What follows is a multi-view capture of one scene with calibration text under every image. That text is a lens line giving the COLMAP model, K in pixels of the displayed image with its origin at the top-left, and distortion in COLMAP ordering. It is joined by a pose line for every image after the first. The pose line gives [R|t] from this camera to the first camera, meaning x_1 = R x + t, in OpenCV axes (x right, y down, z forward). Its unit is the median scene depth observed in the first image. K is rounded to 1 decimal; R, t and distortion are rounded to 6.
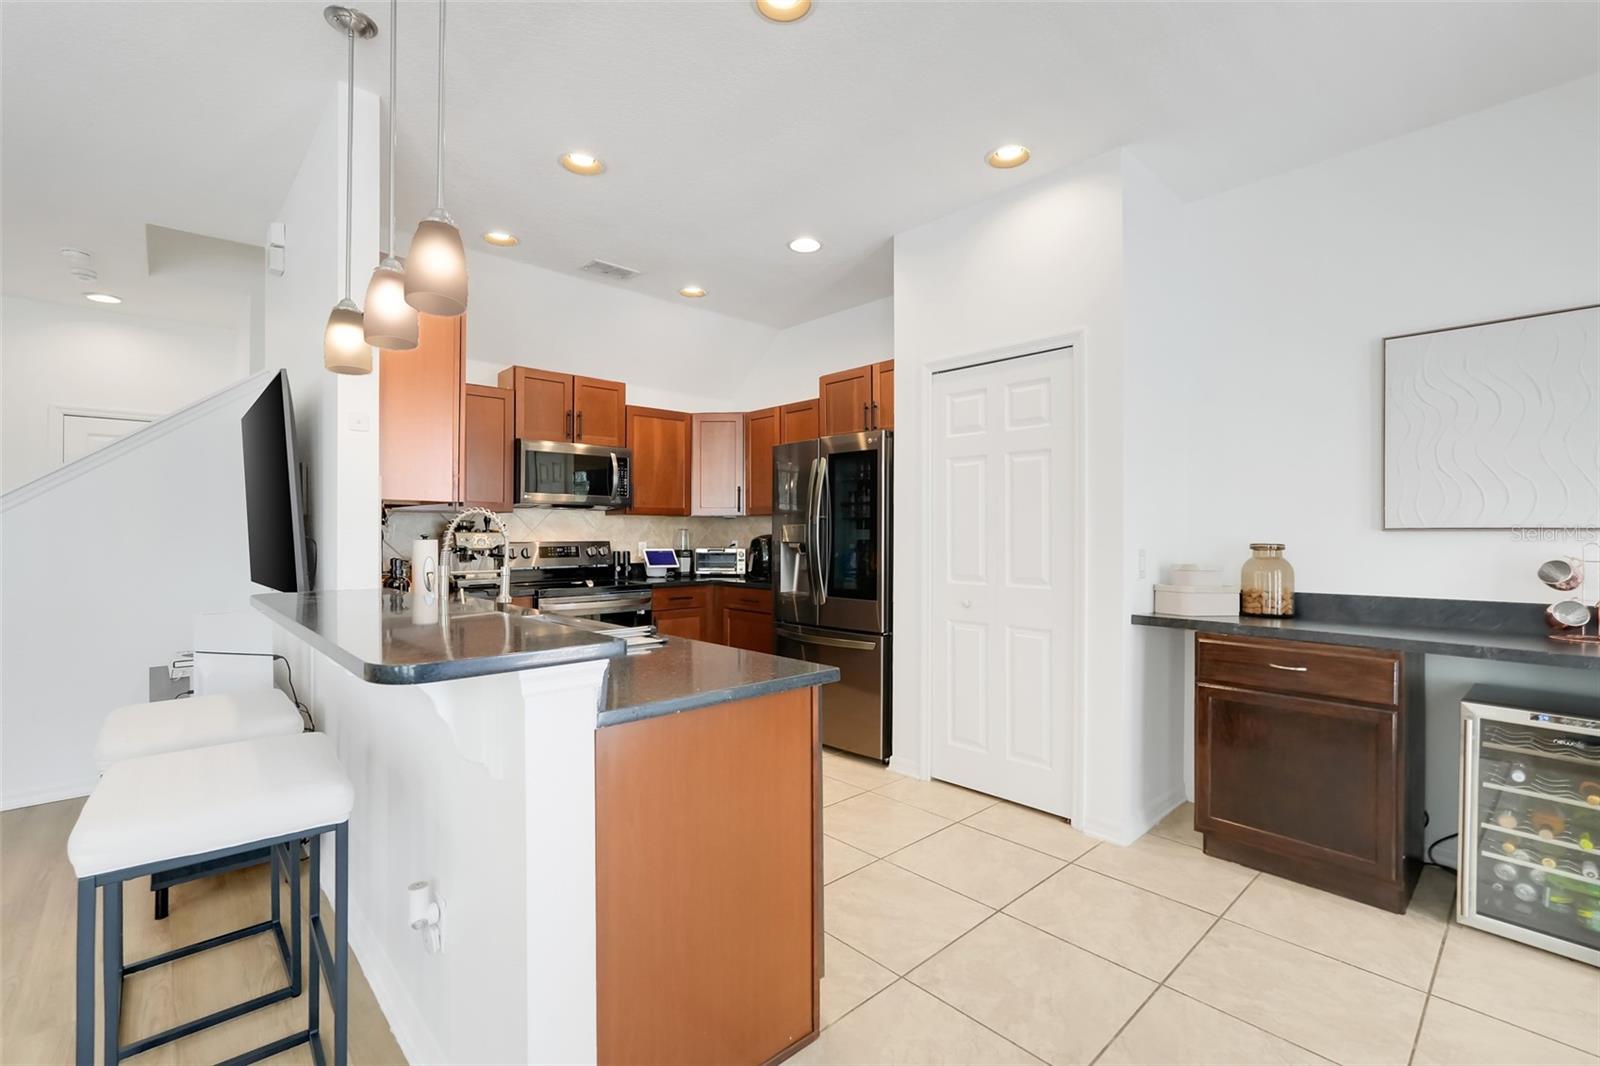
lens RADIAL K [[705.4, 0, 800.0], [0, 705.4, 533.0], [0, 0, 1]] dist [-0.018520, 0.008283]
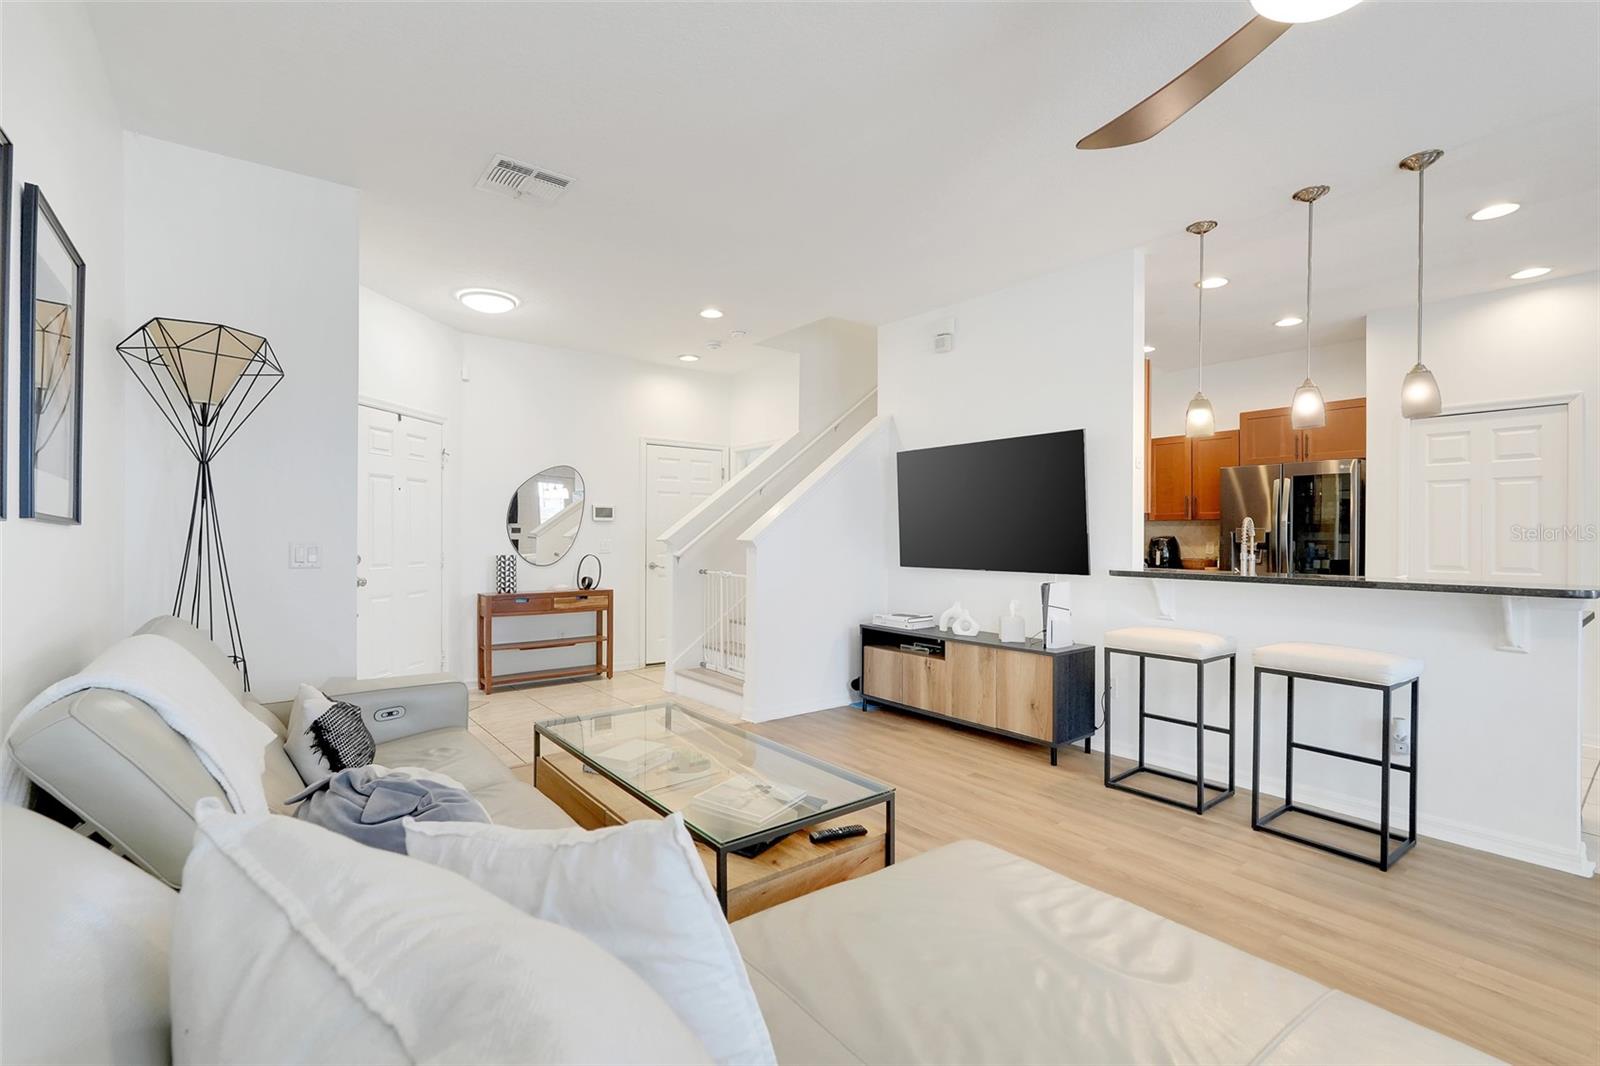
lens RADIAL K [[710.5, 0, 800.0], [0, 710.5, 533.0], [0, 0, 1]] dist [-0.022804, 0.008736]
pose [[0.996478, 0.005202, -0.083693, -1.059229], [-0.005595, 0.999974, -0.004465, 0.010190], [0.083667, 0.004918, 0.996482, -0.552157]]
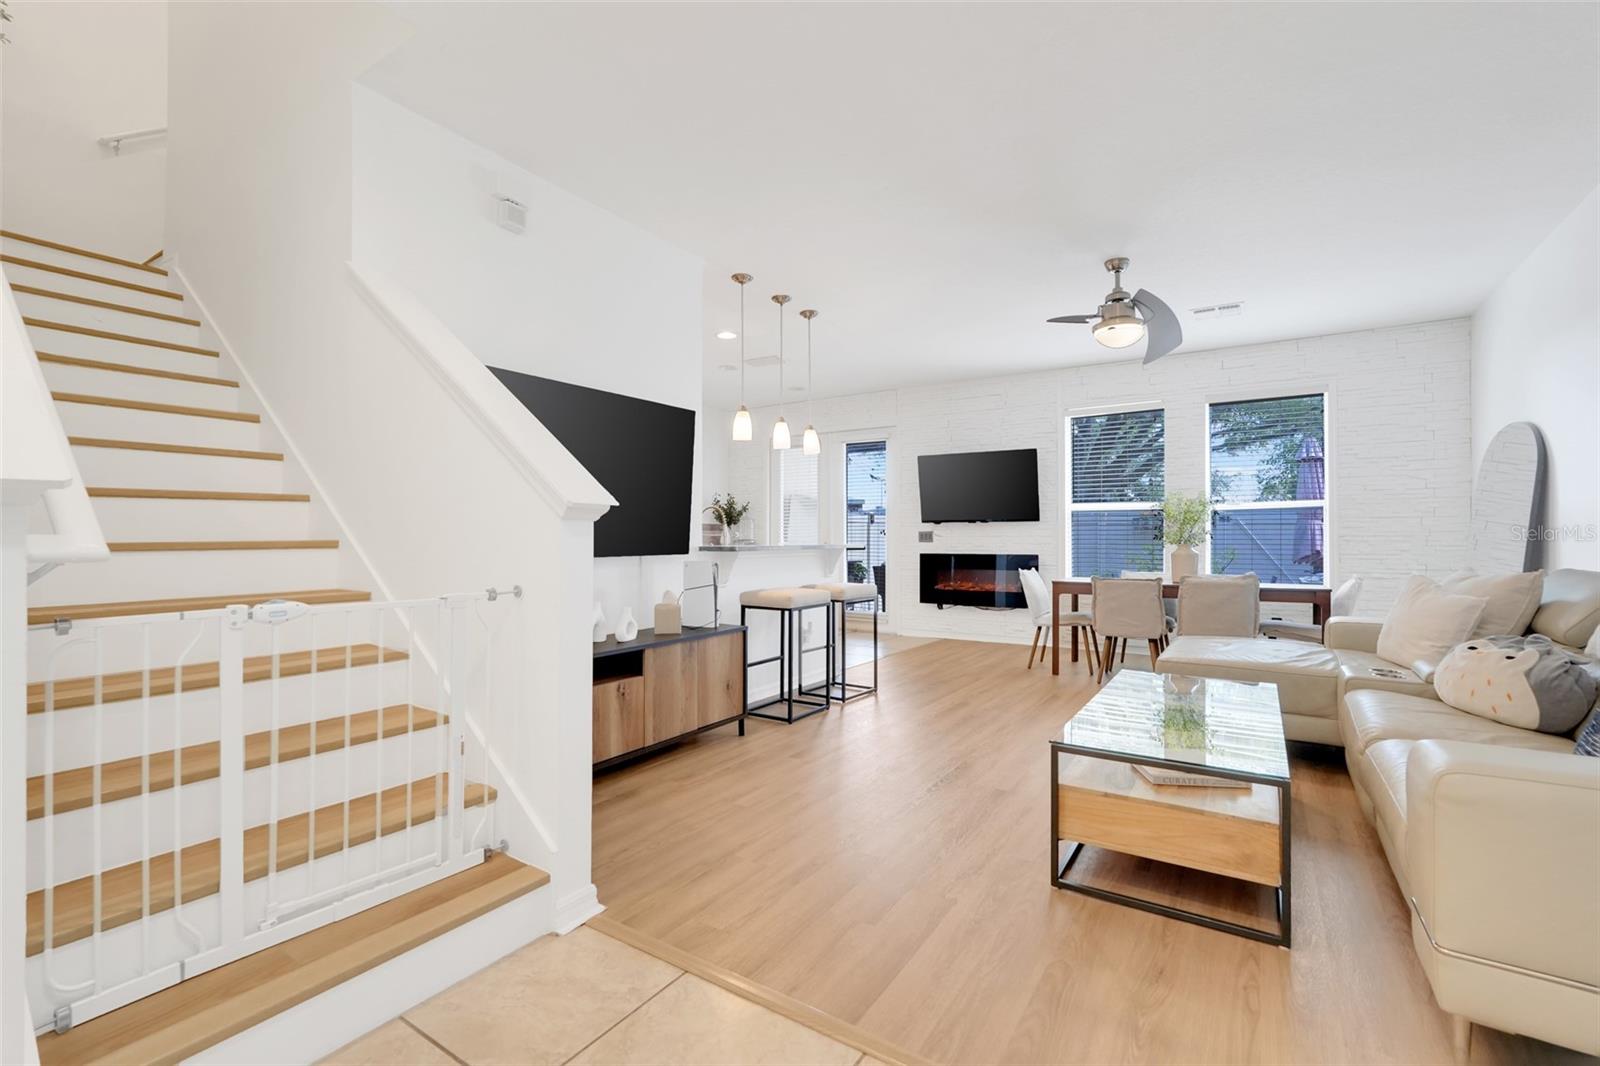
lens RADIAL K [[710.5, 0, 800.0], [0, 710.5, 533.0], [0, 0, 1]] dist [-0.022804, 0.008736]
pose [[-0.231636, 0.005544, 0.972787, -2.029870], [0.004484, 0.999979, -0.004632, 0.048501], [-0.972792, 0.003289, -0.231656, 0.964719]]
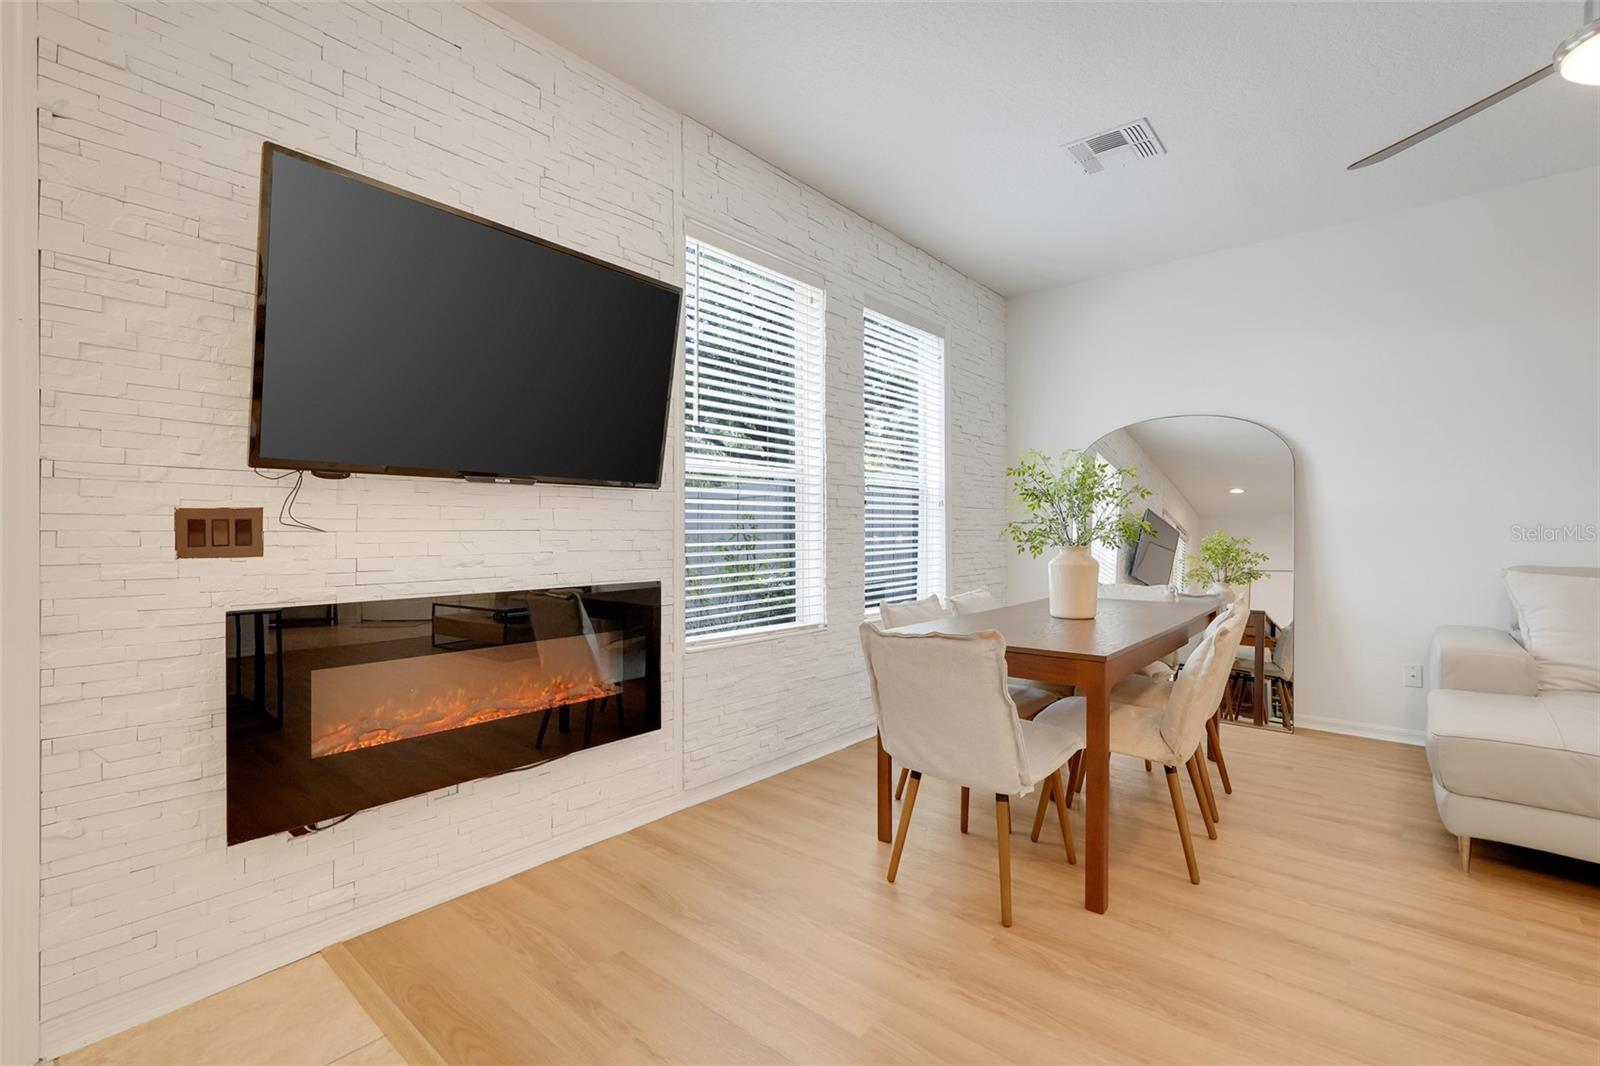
lens RADIAL K [[710.5, 0, 800.0], [0, 710.5, 533.0], [0, 0, 1]] dist [-0.022804, 0.008736]
pose [[-0.993092, -0.008023, -0.117062, 0.097555], [-0.010385, 0.999754, 0.019586, 0.037288], [0.116876, 0.020666, -0.992932, 0.504311]]
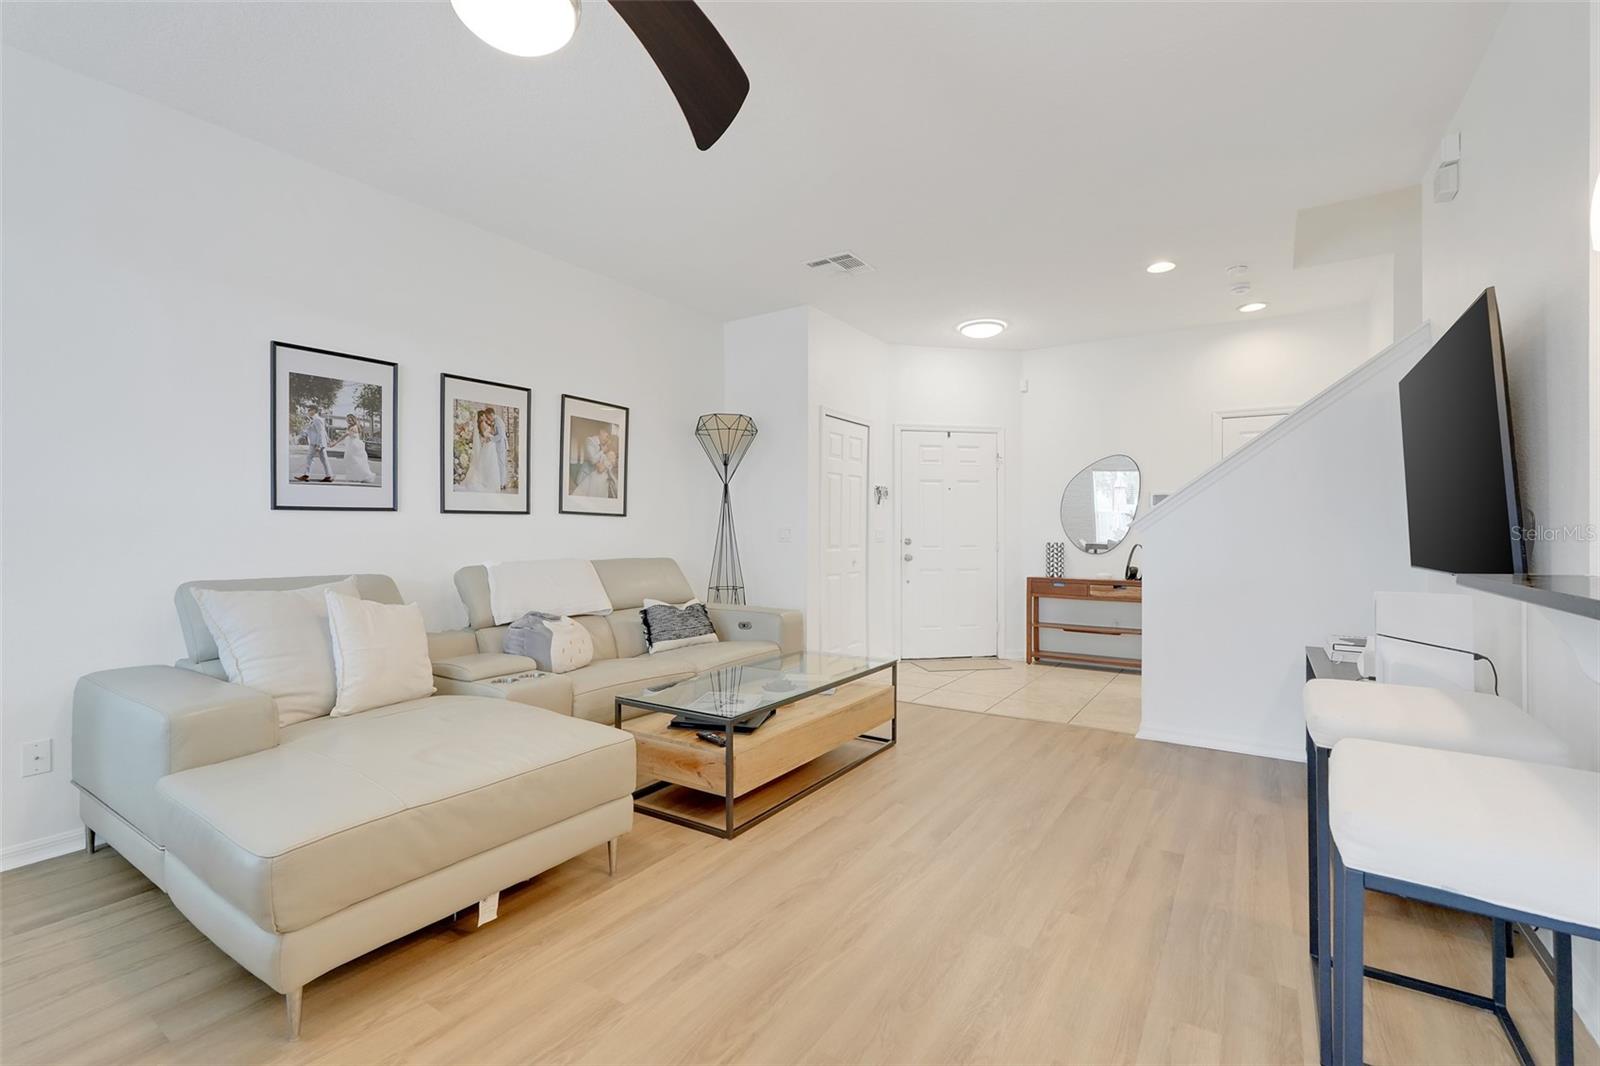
lens RADIAL K [[709.4, 0, 792.0], [0, 709.4, 524.9], [0, 0, 1]] dist [0.000122, 0.000125]
pose [[0.233959, -0.004777, -0.972235, -0.120708], [-0.004883, 0.999970, -0.006088, 0.029981], [0.972234, 0.006172, 0.233929, 0.047471]]
